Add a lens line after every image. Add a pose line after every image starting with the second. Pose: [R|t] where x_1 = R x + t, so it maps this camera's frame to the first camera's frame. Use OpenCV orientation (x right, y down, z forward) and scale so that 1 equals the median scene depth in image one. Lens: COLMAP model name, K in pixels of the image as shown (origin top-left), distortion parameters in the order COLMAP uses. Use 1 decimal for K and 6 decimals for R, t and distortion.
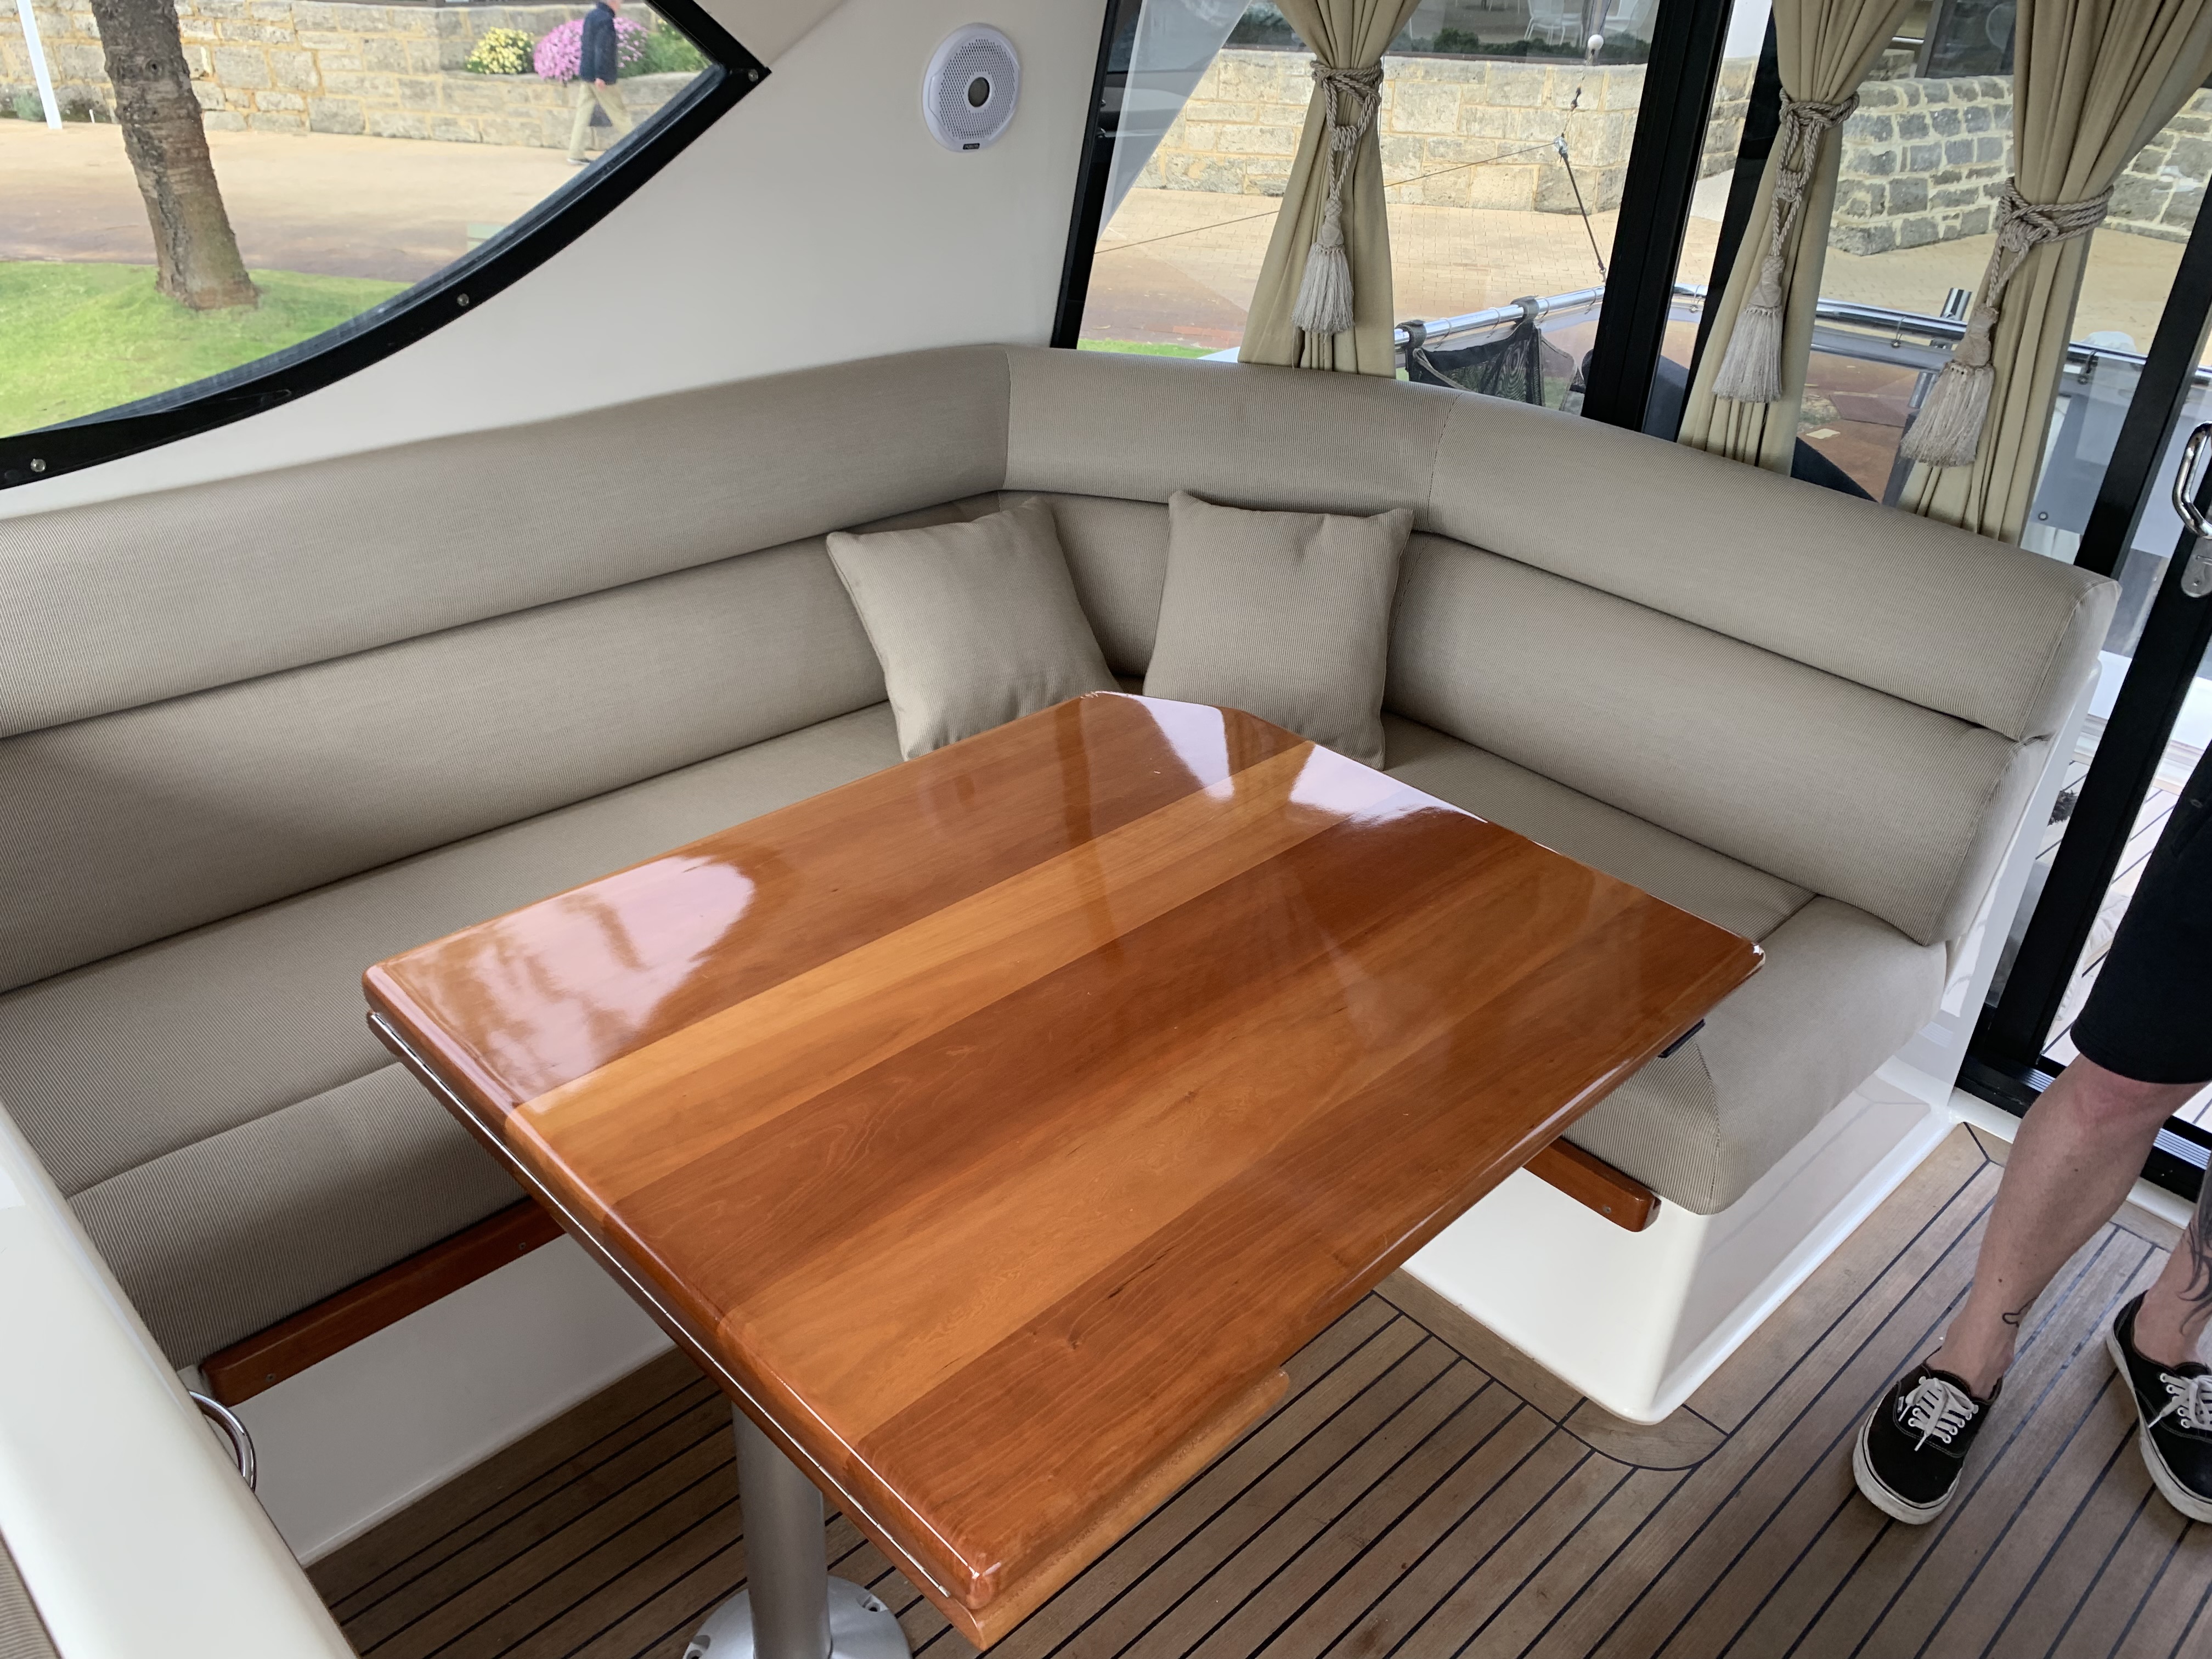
lens RADIAL K [[1666.6, 0, 1088.0], [0, 1666.6, 826.6], [0, 0, 1]] dist [0.004557, 0.001602]
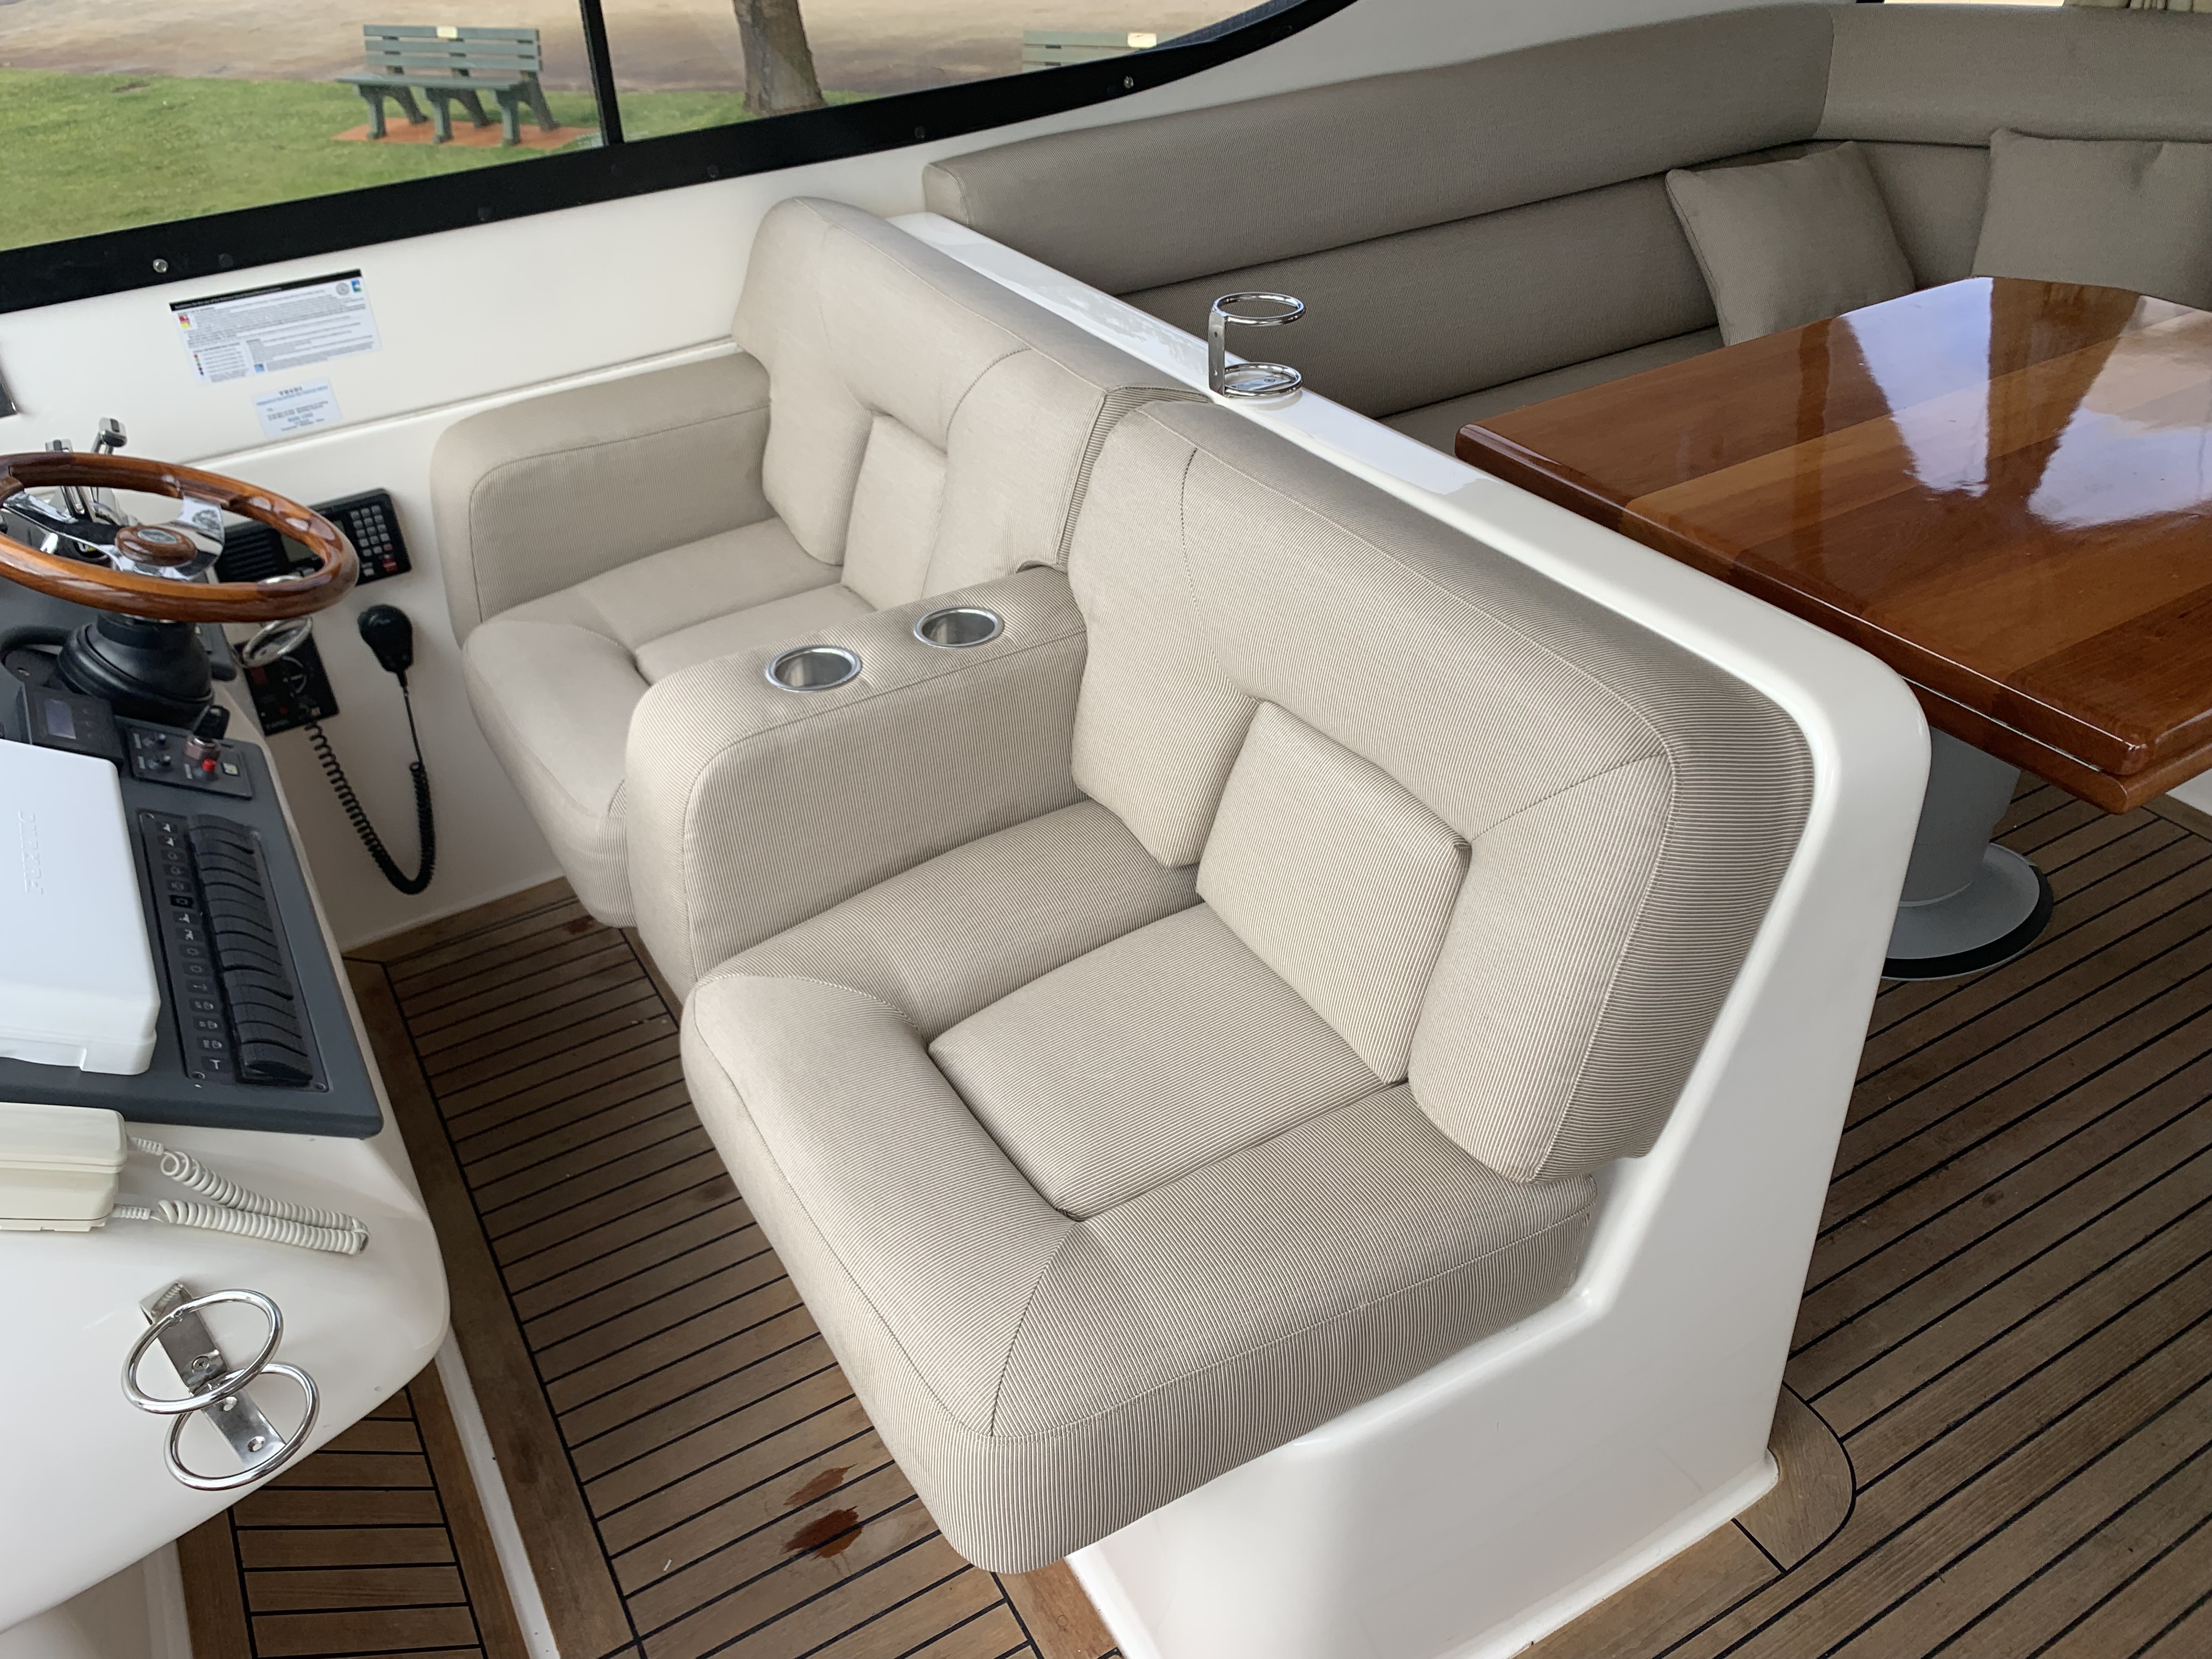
lens RADIAL K [[1665.4, 0, 1087.8], [0, 1665.4, 811.7], [0, 0, 1]] dist [0.002096, 0.004376]
pose [[0.968048, 0.067745, -0.241442, -0.239417], [-0.047585, 0.994950, 0.088381, 0.178383], [0.246209, -0.074068, 0.966382, -0.224197]]
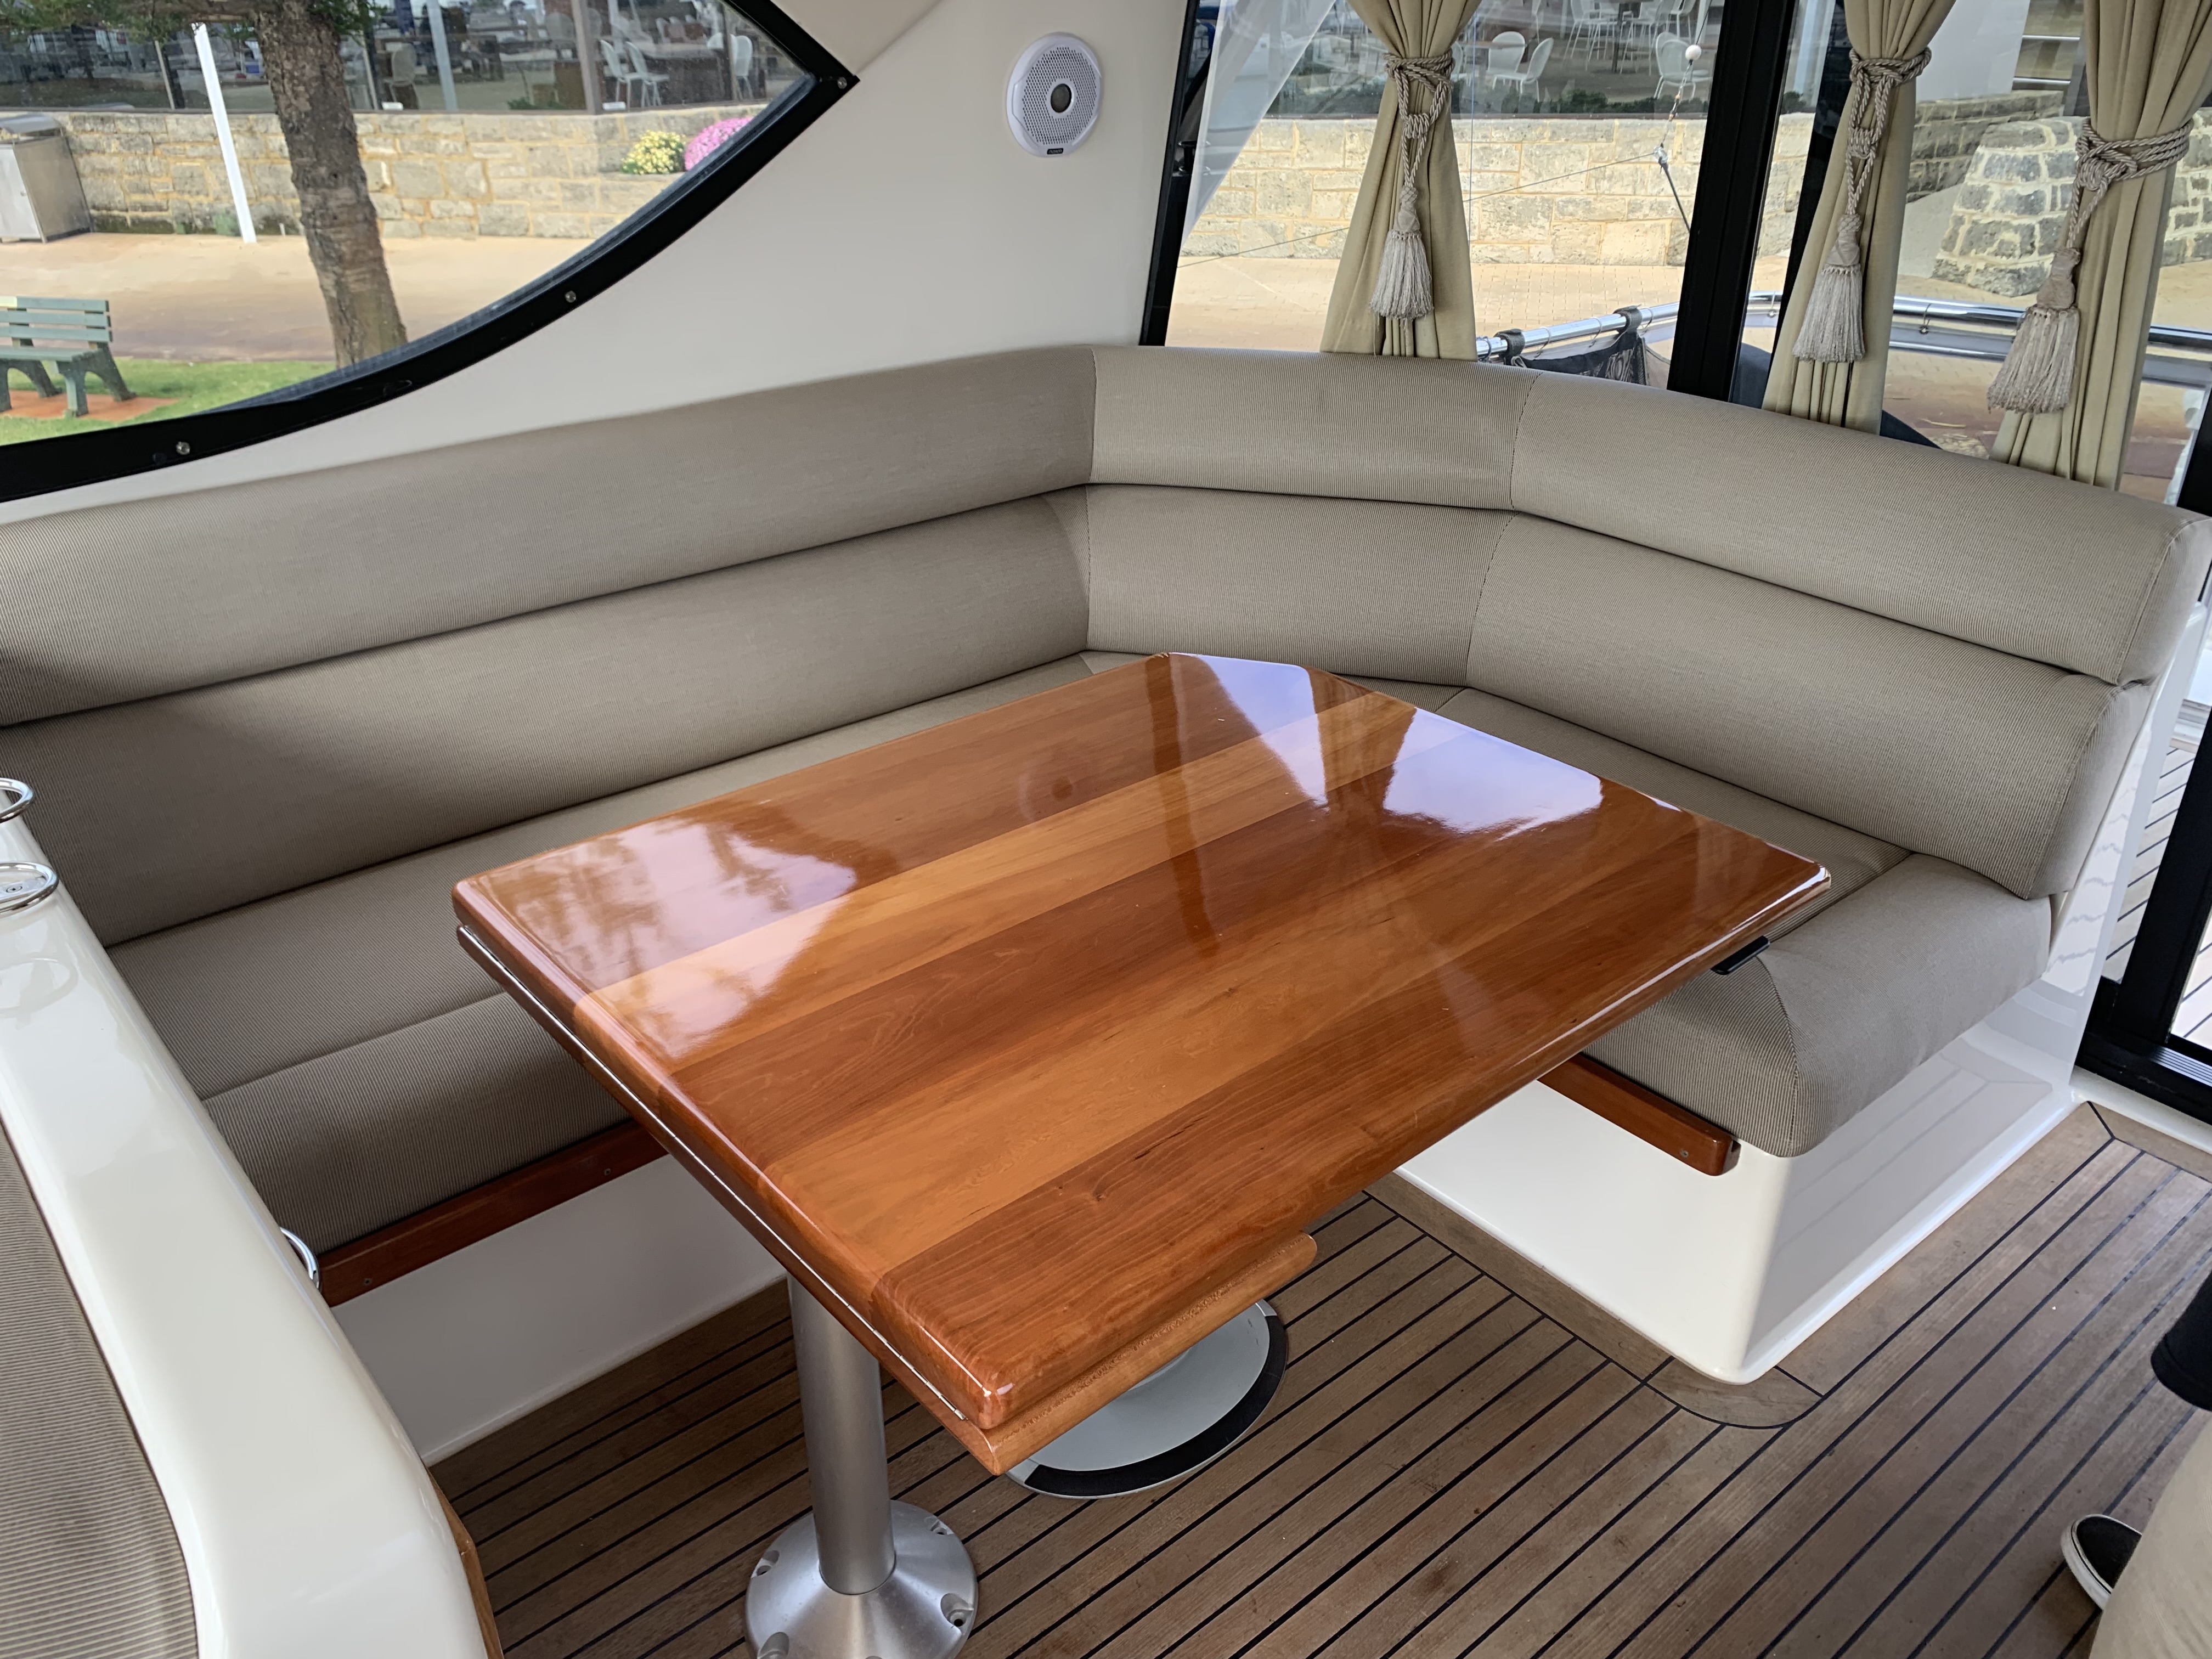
lens RADIAL K [[1666.7, 0, 1088.5], [0, 1666.7, 820.9], [0, 0, 1]] dist [0.005030, 0.003135]
pose [[0.996393, -0.009255, -0.084354, 0.036028], [0.005090, 0.998763, -0.049463, 0.063409], [0.084707, 0.048855, 0.995207, -0.014080]]
